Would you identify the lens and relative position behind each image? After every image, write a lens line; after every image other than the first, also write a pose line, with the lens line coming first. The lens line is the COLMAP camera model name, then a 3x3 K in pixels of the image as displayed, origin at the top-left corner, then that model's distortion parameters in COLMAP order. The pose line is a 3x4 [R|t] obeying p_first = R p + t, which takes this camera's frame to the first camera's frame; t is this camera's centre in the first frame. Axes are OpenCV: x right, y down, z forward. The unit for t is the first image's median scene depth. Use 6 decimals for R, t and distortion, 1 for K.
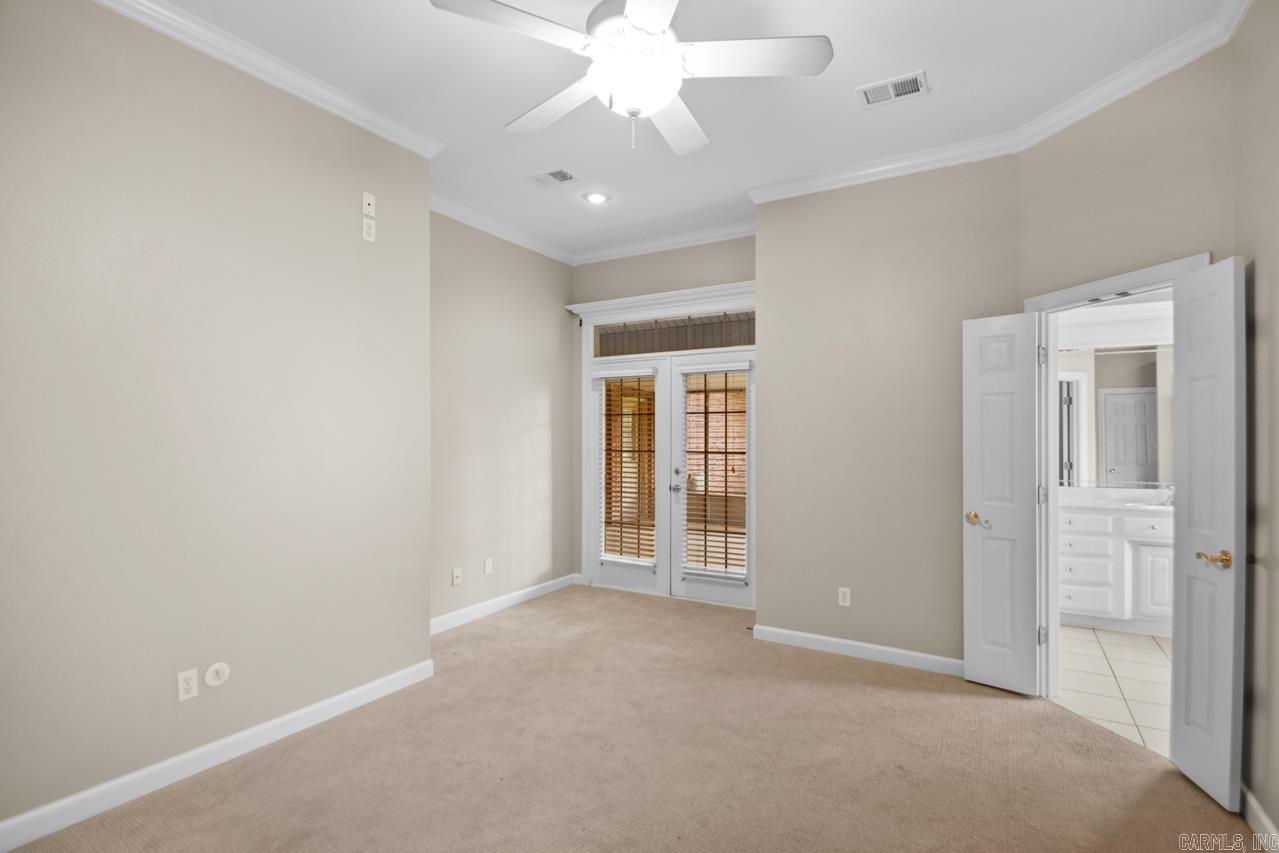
lens RADIAL K [[595.4, 0, 651.1], [0, 595.4, 434.8], [0, 0, 1]] dist [0.020750, -0.027160]
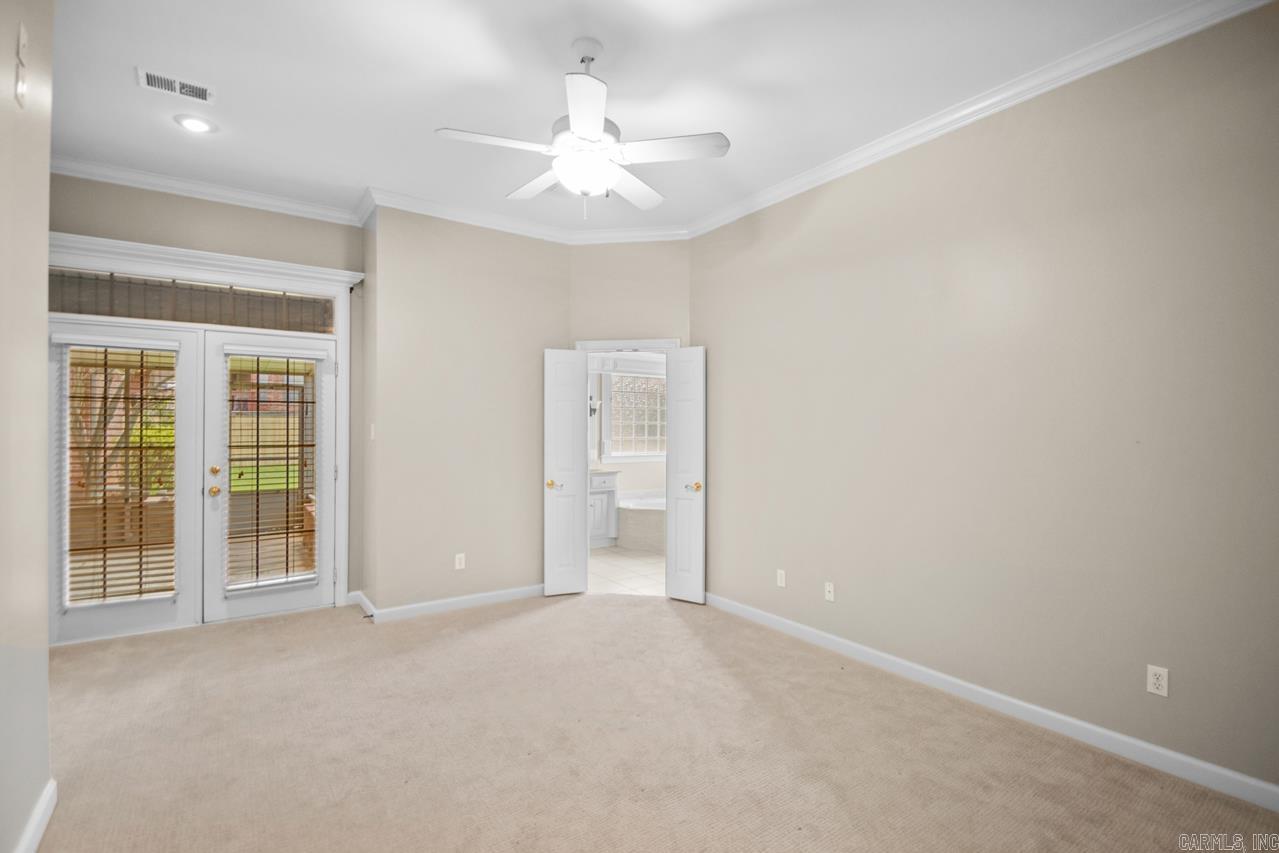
lens RADIAL K [[615.8, 0, 628.2], [0, 615.8, 428.0], [0, 0, 1]] dist [0.023966, -0.030310]
pose [[0.423357, -0.000330, 0.905963, -0.611268], [-0.005744, 0.999979, 0.003049, -0.004378], [-0.905945, -0.006495, 0.423346, 0.149648]]
